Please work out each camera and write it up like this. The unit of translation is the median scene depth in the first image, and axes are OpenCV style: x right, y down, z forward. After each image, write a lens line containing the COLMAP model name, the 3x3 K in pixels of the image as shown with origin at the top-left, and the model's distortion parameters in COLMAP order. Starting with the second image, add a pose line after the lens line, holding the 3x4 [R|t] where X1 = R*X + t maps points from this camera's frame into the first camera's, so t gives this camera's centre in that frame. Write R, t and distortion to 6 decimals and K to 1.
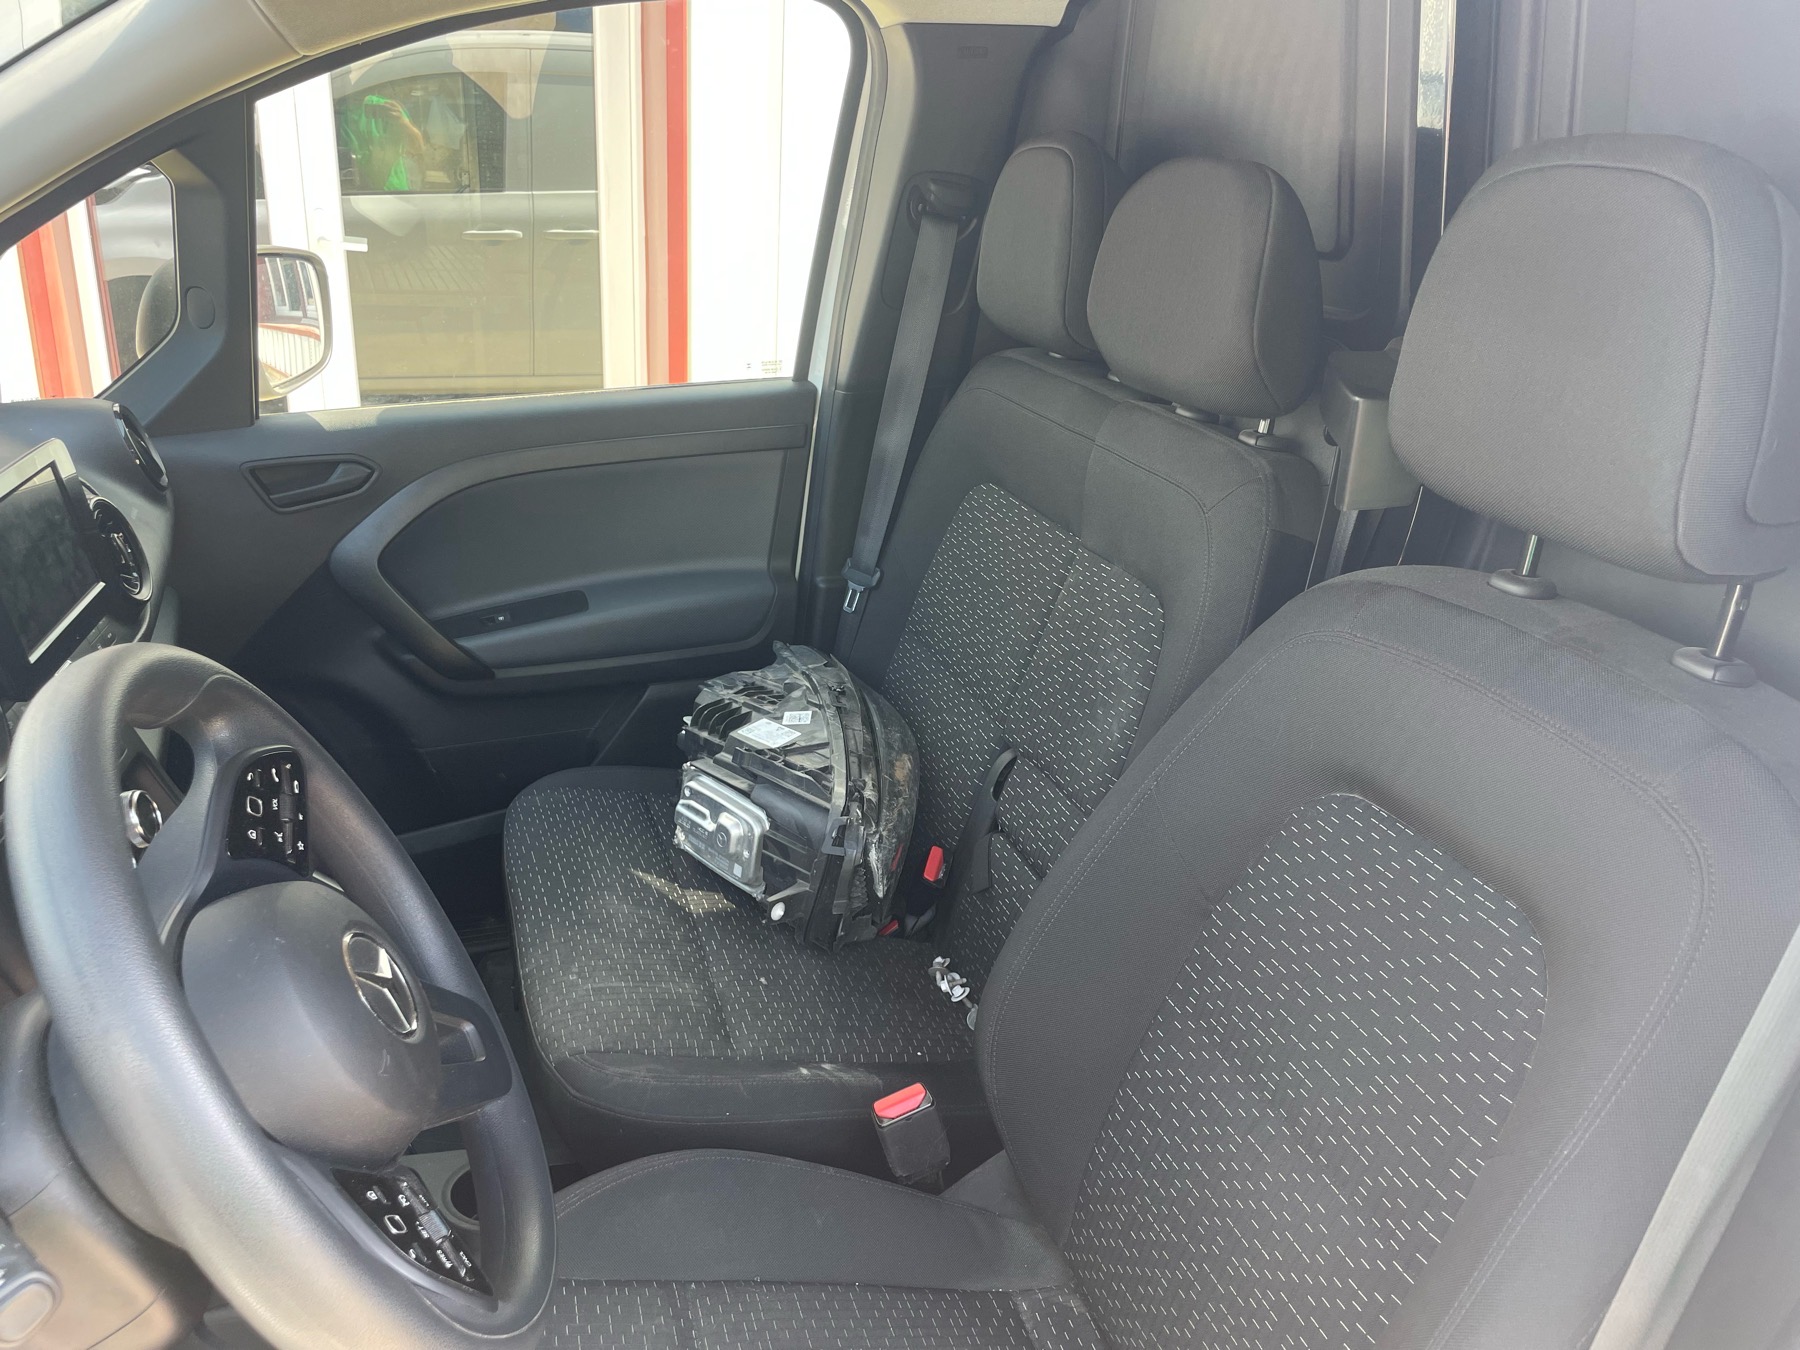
lens RADIAL K [[1376.0, 0, 903.6], [0, 1376.0, 665.8], [0, 0, 1]] dist [0.081512, -0.125646]
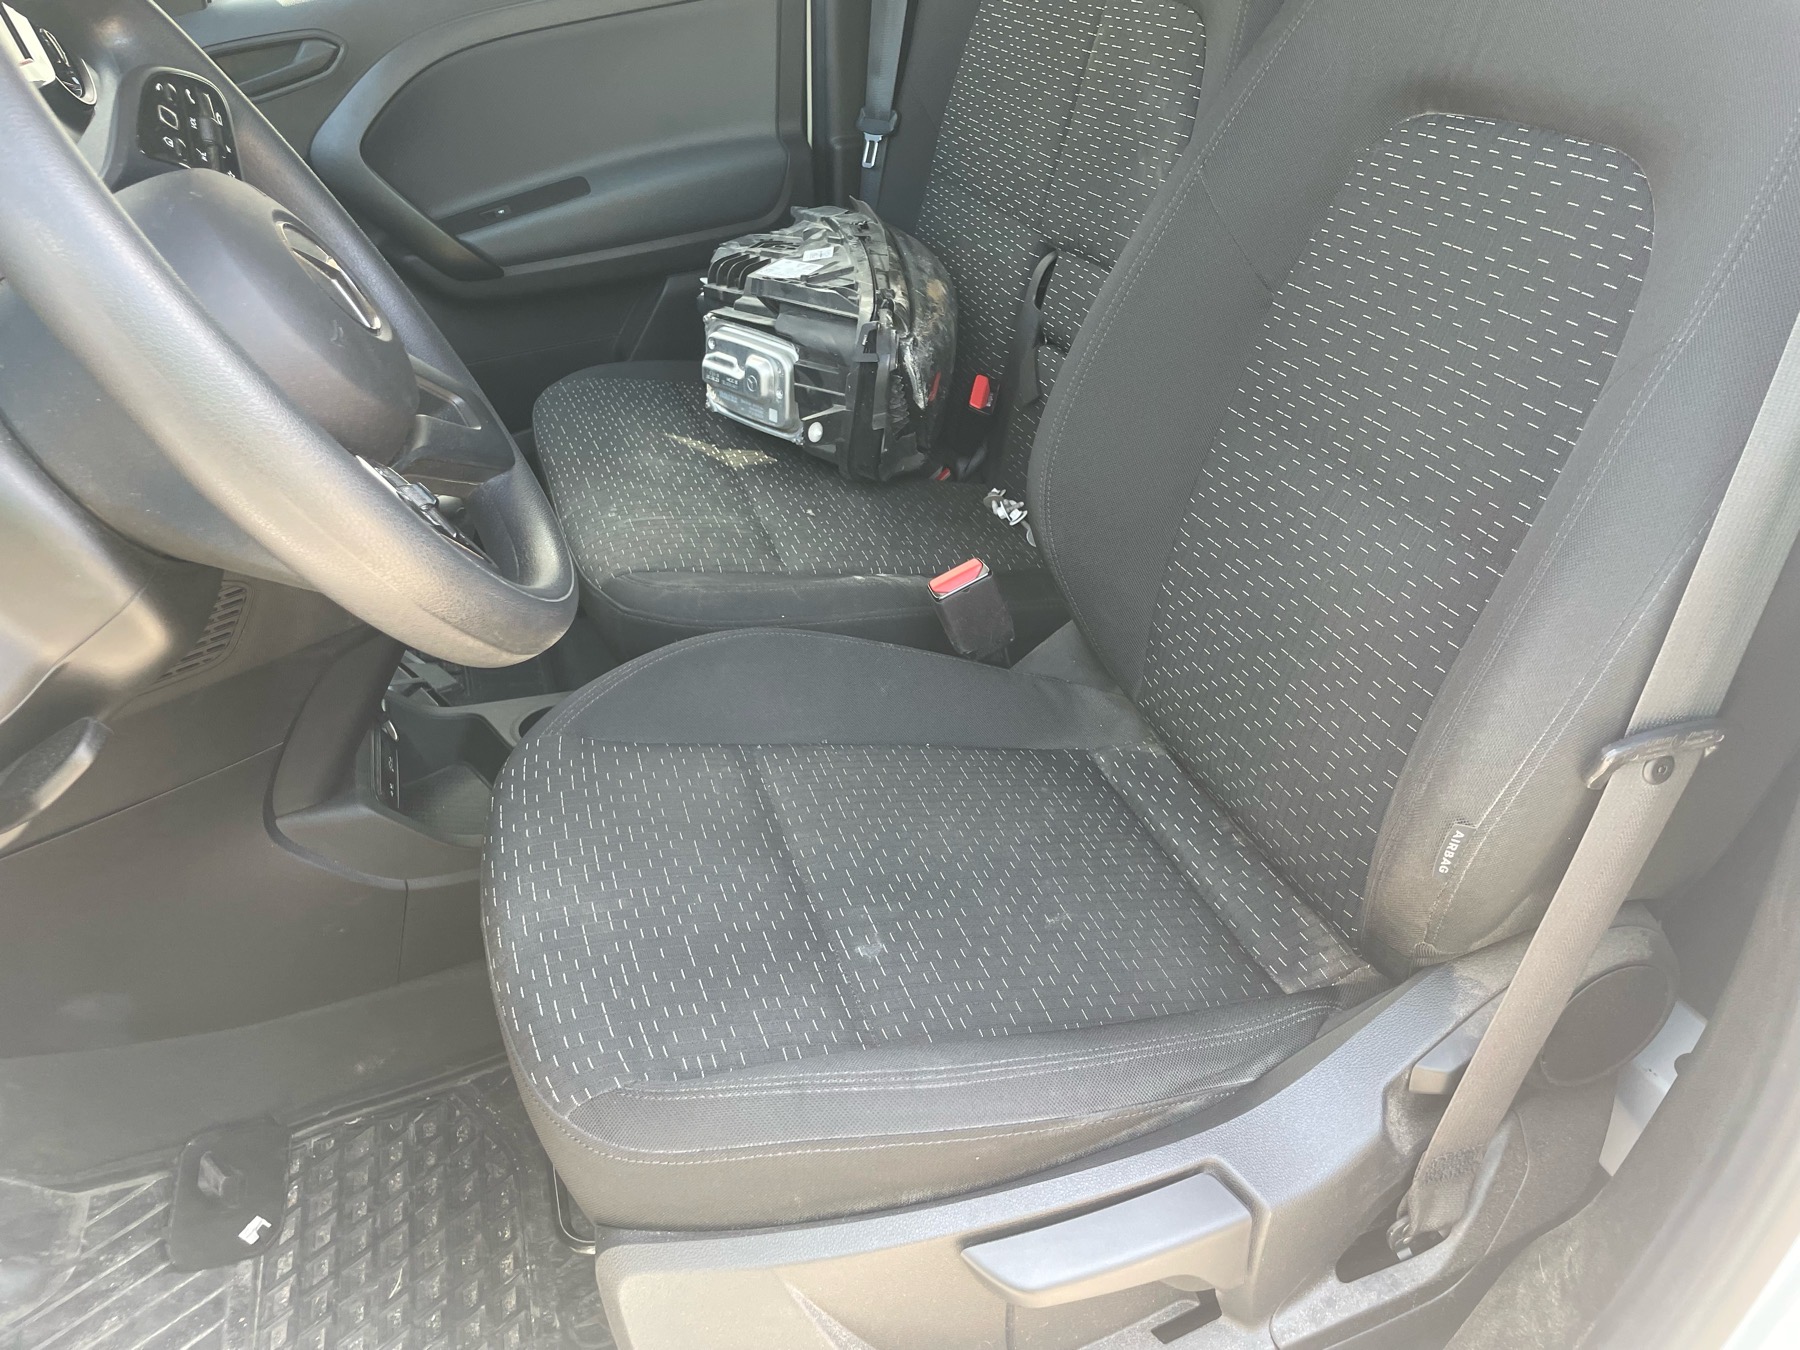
lens RADIAL K [[1376.0, 0, 903.6], [0, 1376.0, 665.8], [0, 0, 1]] dist [0.081512, -0.125646]
pose [[0.993169, -0.097659, -0.063856, 0.012670], [0.106943, 0.980749, 0.163382, 0.171034], [0.046671, -0.169095, 0.984494, 0.039704]]
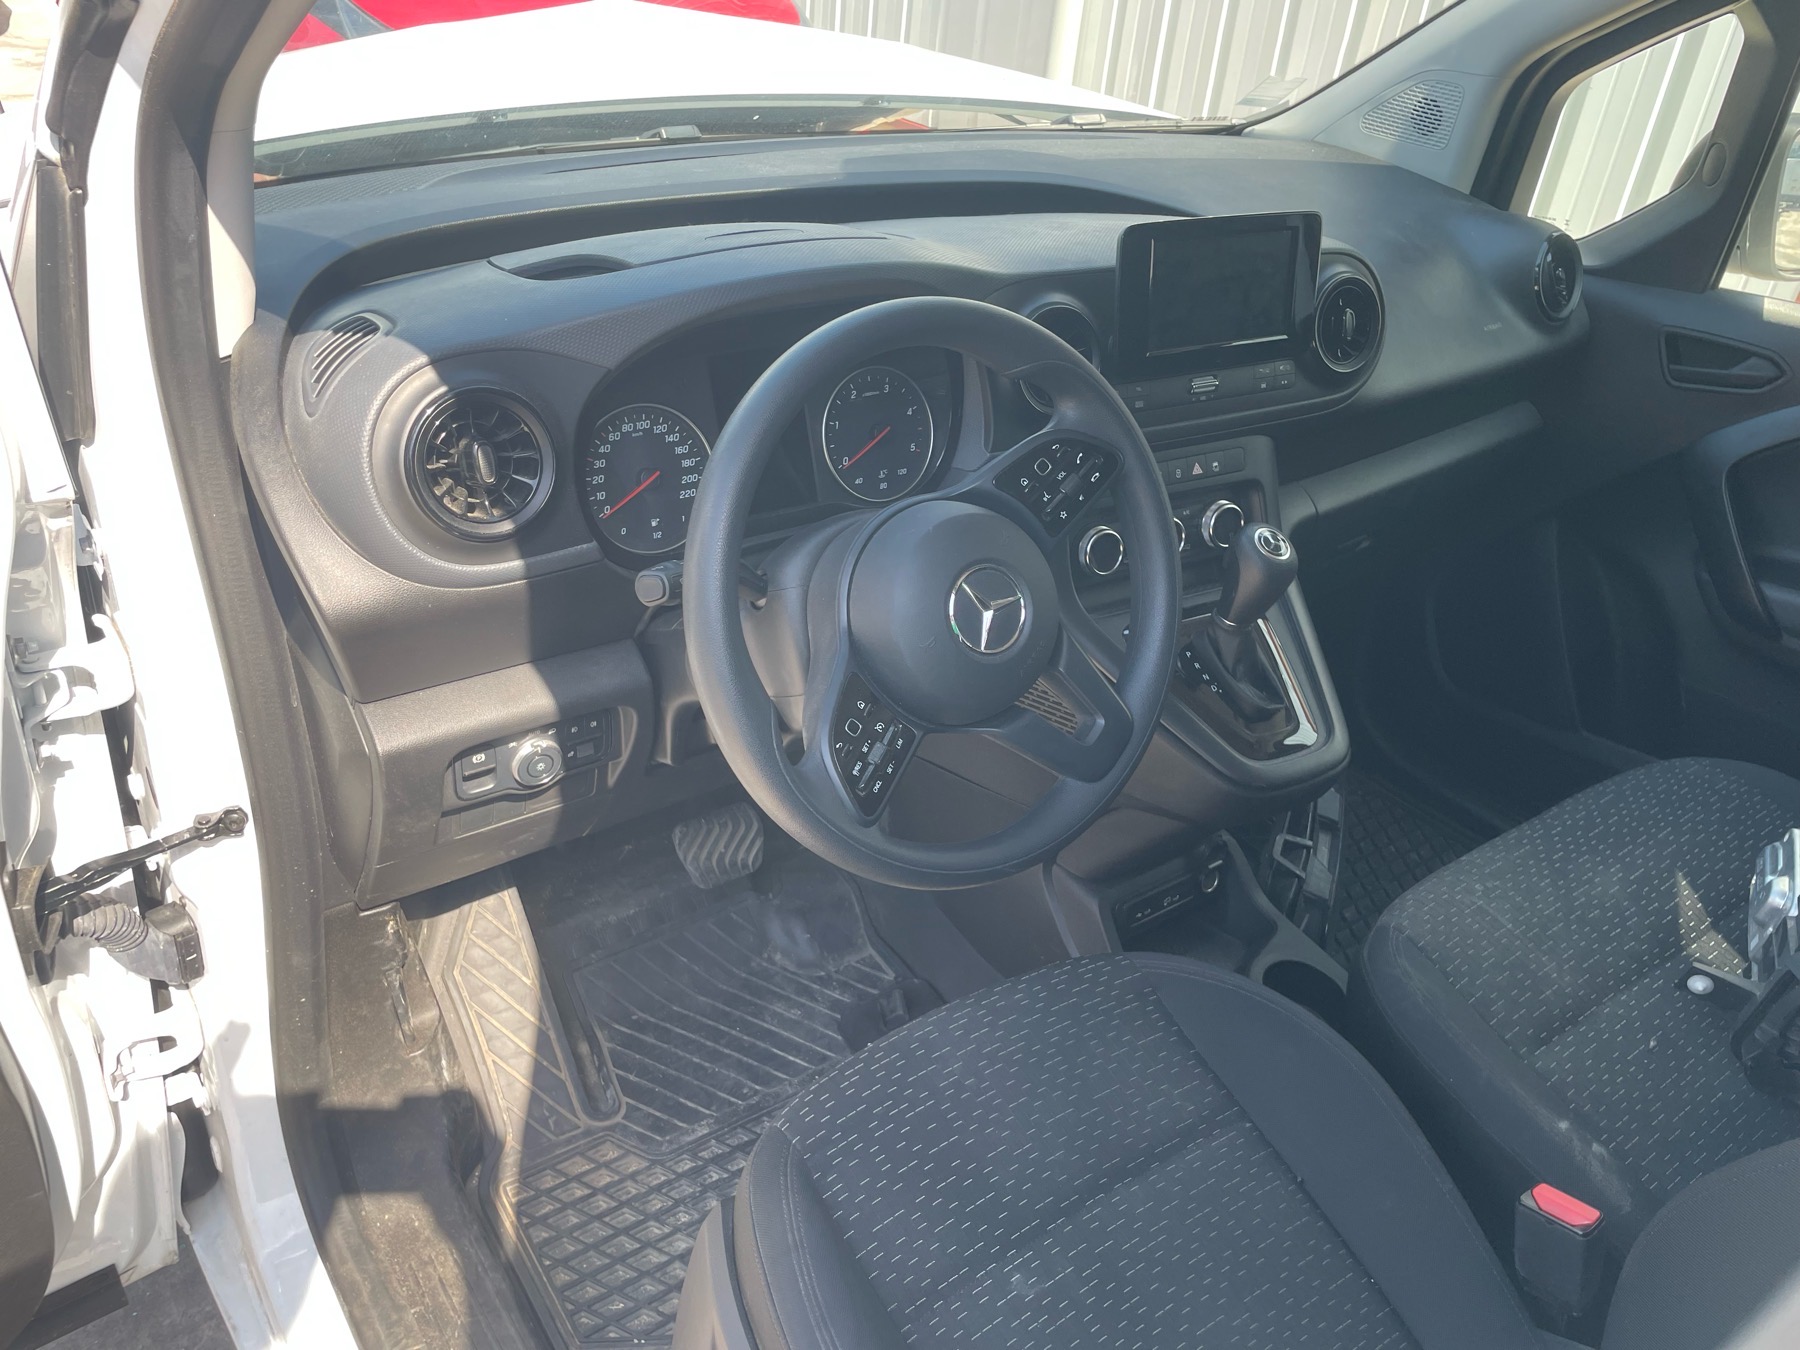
lens RADIAL K [[1368.3, 0, 917.3], [0, 1368.3, 687.1], [0, 0, 1]] dist [0.071439, -0.094476]
pose [[0.297167, 0.484411, -0.822823, 0.329301], [-0.404075, 0.844583, 0.351288, -0.065312], [0.865110, 0.228091, 0.446720, 0.175963]]
